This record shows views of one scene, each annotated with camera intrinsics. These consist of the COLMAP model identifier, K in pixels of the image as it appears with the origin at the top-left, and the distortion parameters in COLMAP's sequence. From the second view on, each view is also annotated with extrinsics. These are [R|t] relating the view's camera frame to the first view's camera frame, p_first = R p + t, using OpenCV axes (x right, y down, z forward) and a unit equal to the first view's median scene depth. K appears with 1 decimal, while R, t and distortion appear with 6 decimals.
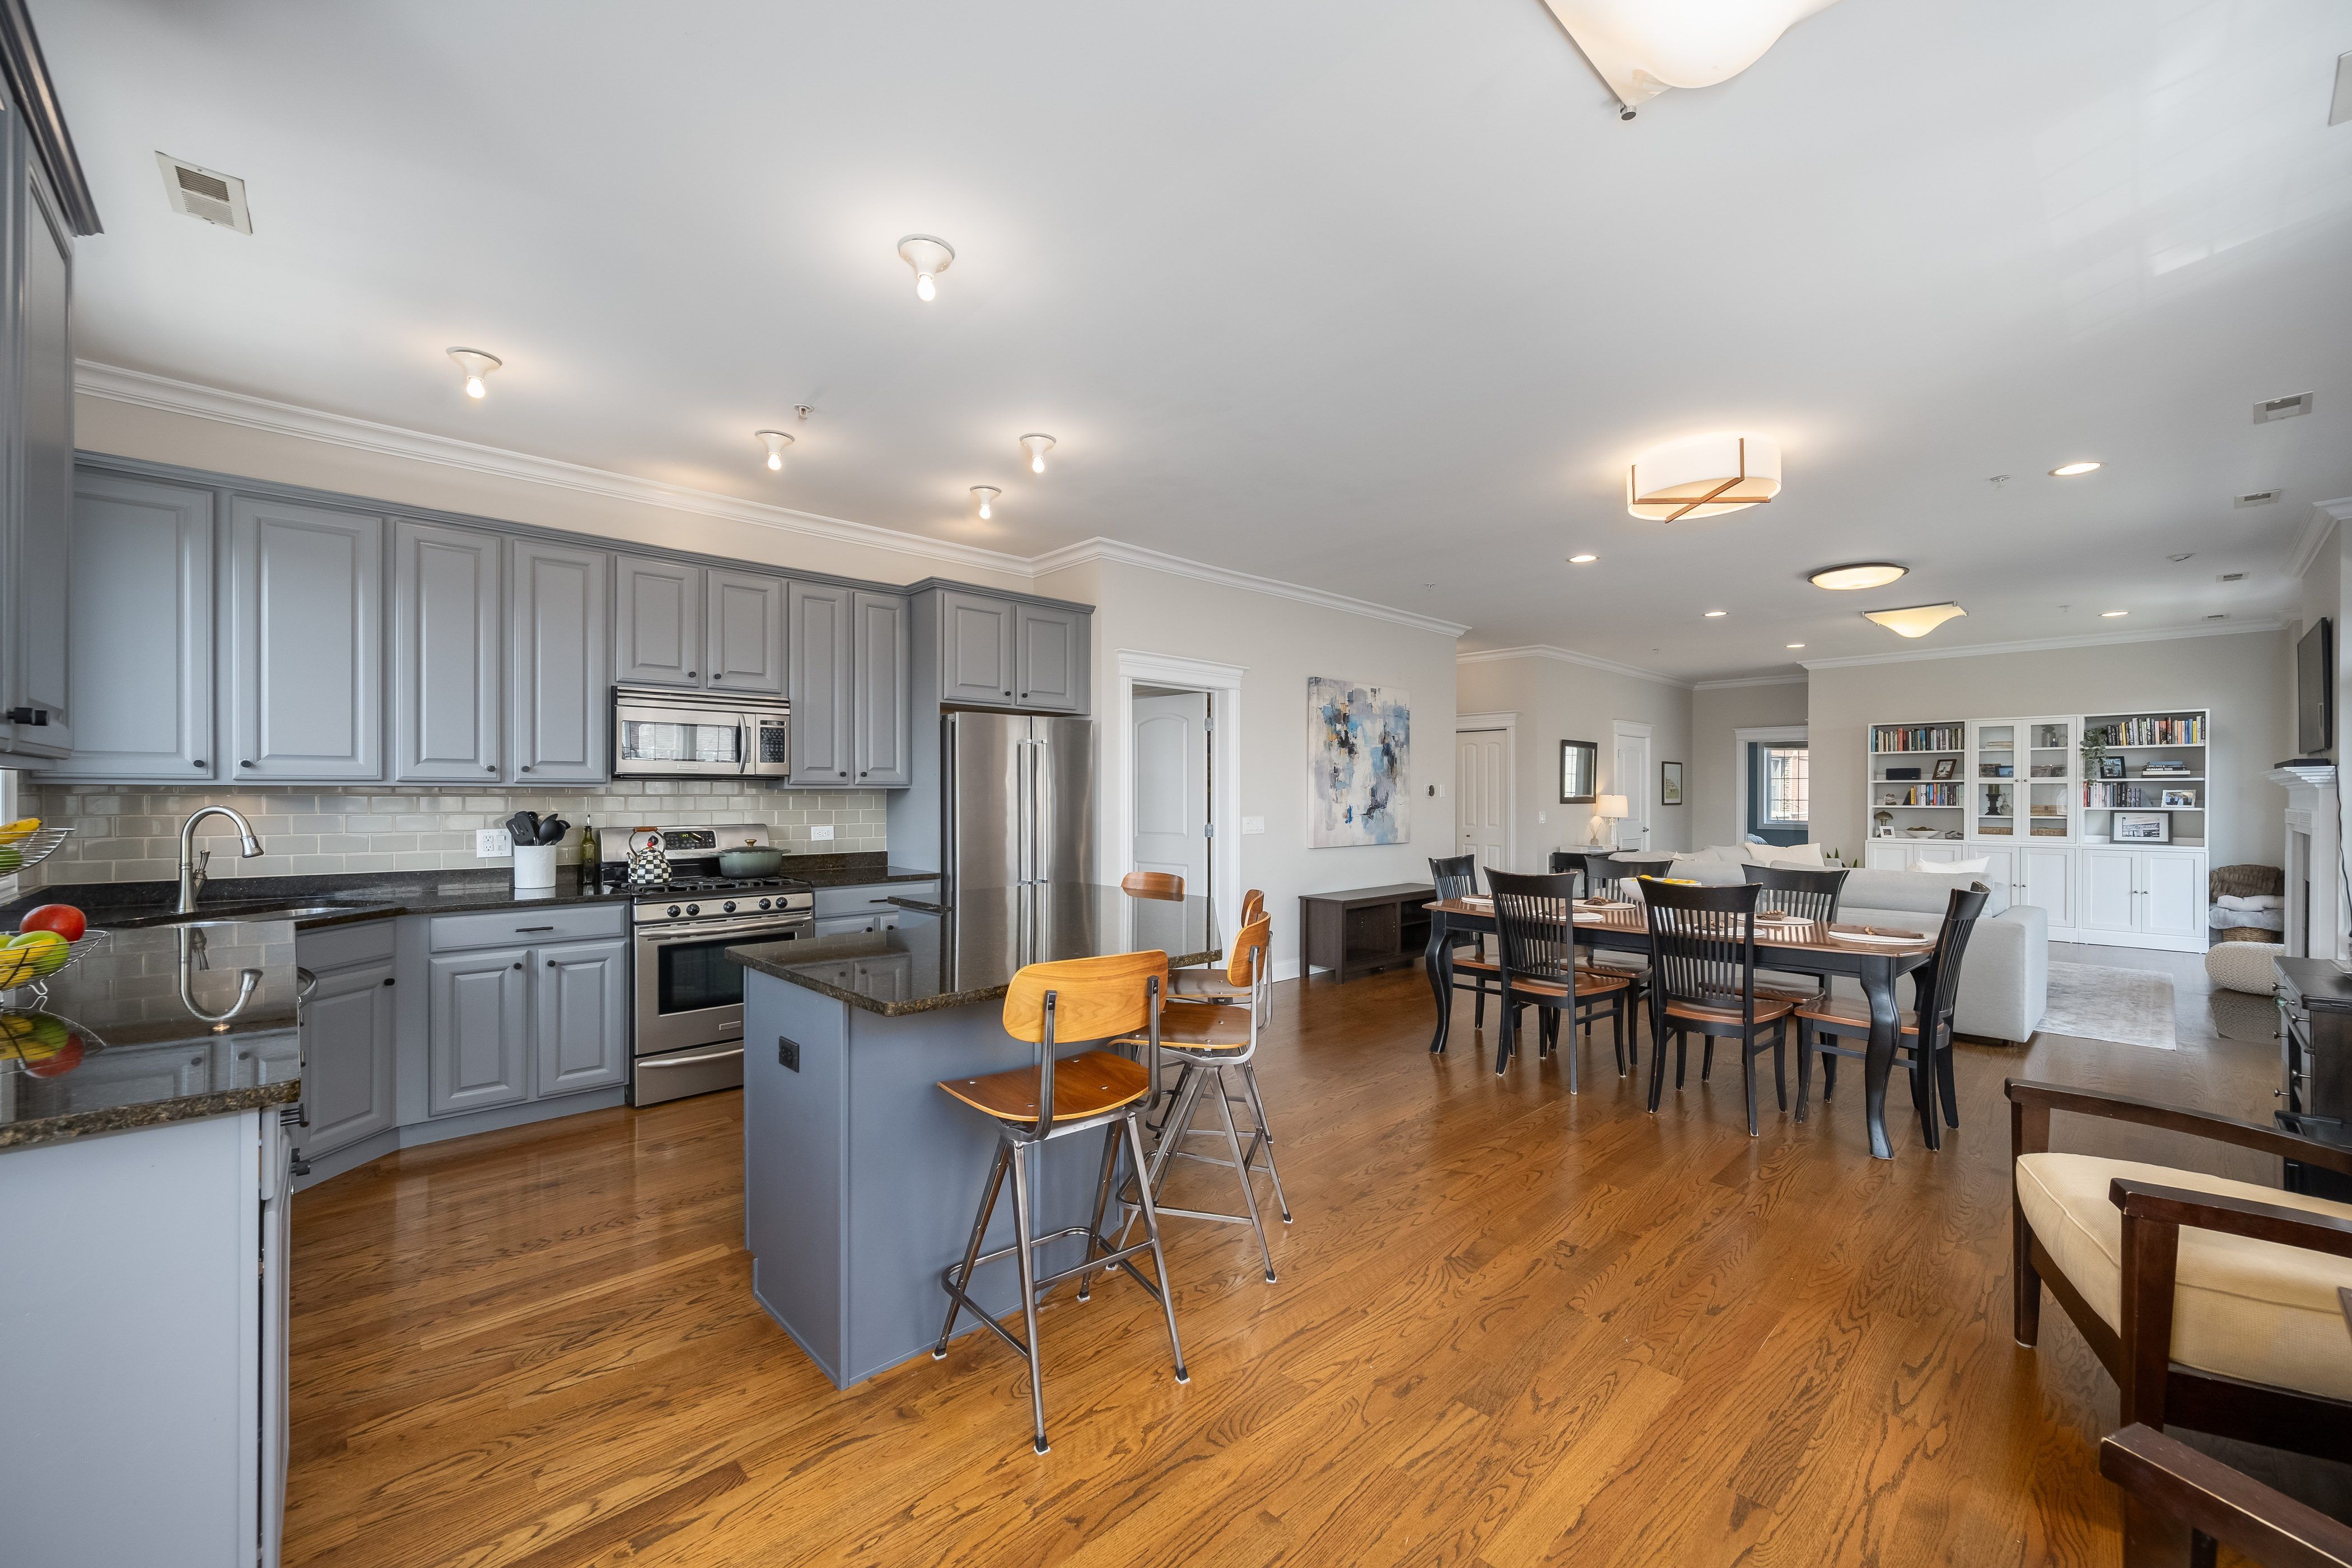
lens RADIAL K [[933.2, 0, 1182.6], [0, 933.2, 794.7], [0, 0, 1]] dist [-0.000160, -0.000722]
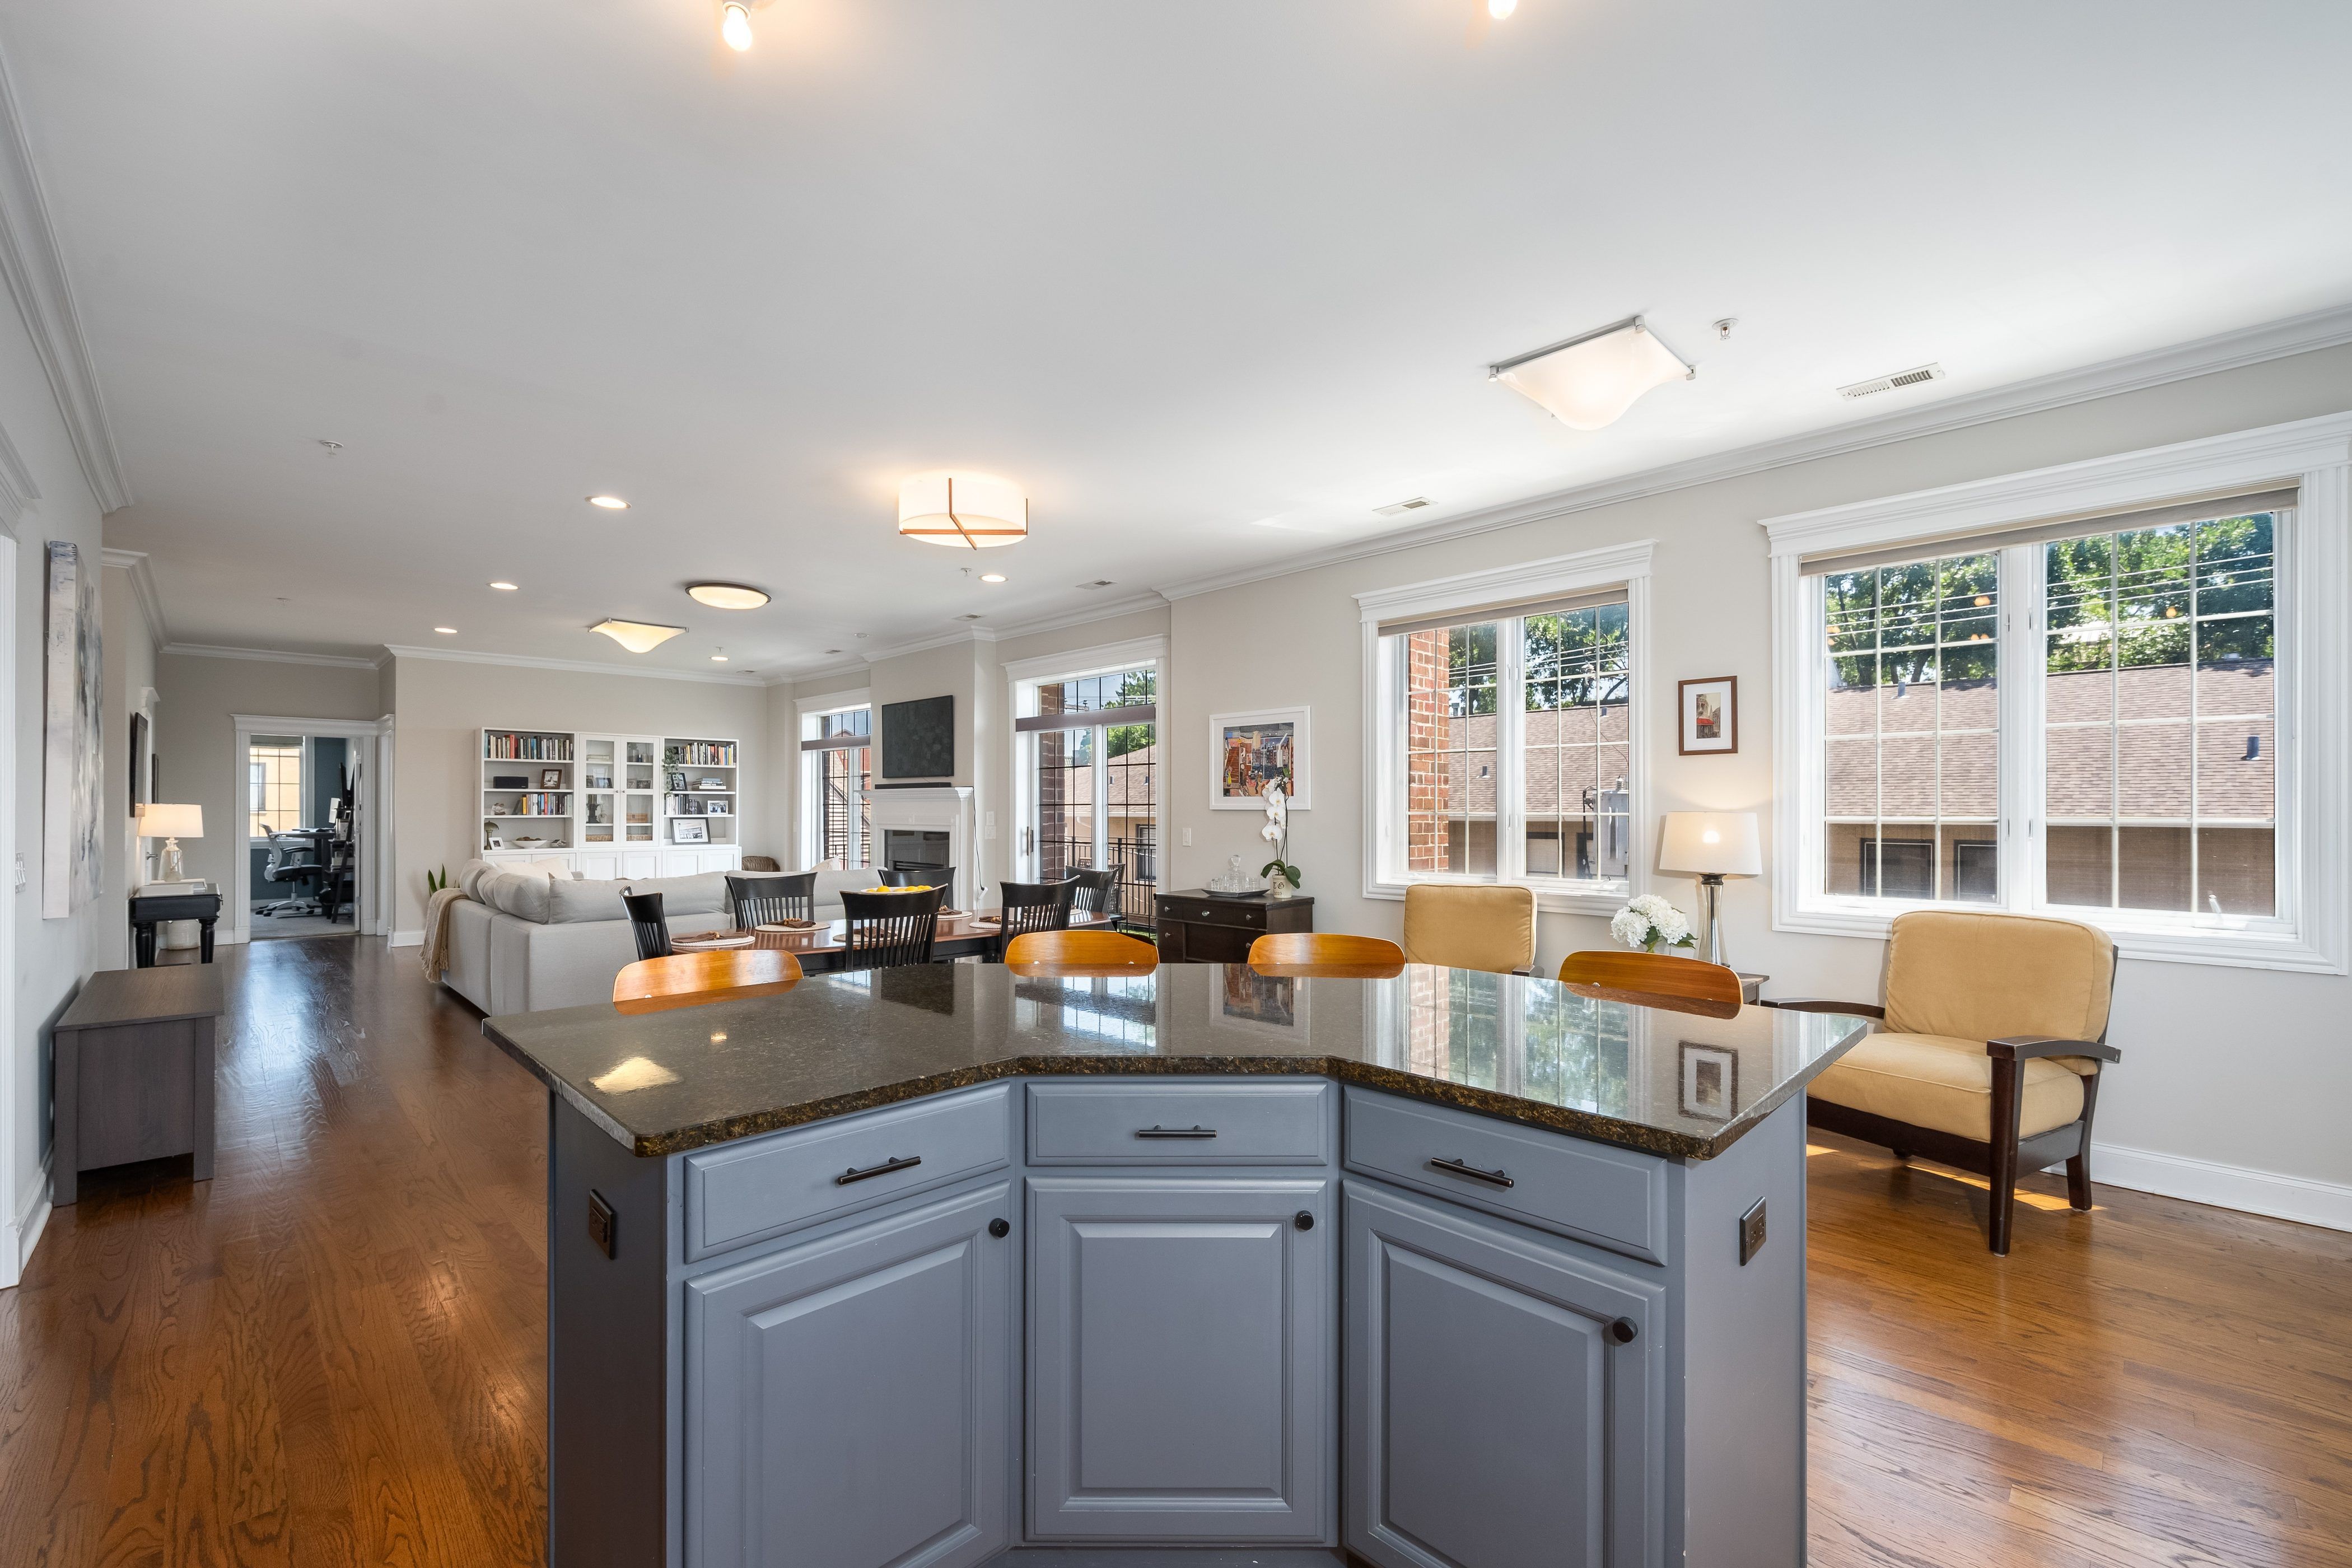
lens RADIAL K [[969.0, 0, 1193.5], [0, 969.0, 809.1], [0, 0, 1]] dist [0.001106, -0.000348]
pose [[-0.019952, -0.002612, 0.999798, -0.434800], [-0.001650, 0.999995, 0.002580, 0.002506], [-0.999800, -0.001598, -0.019956, 0.574430]]
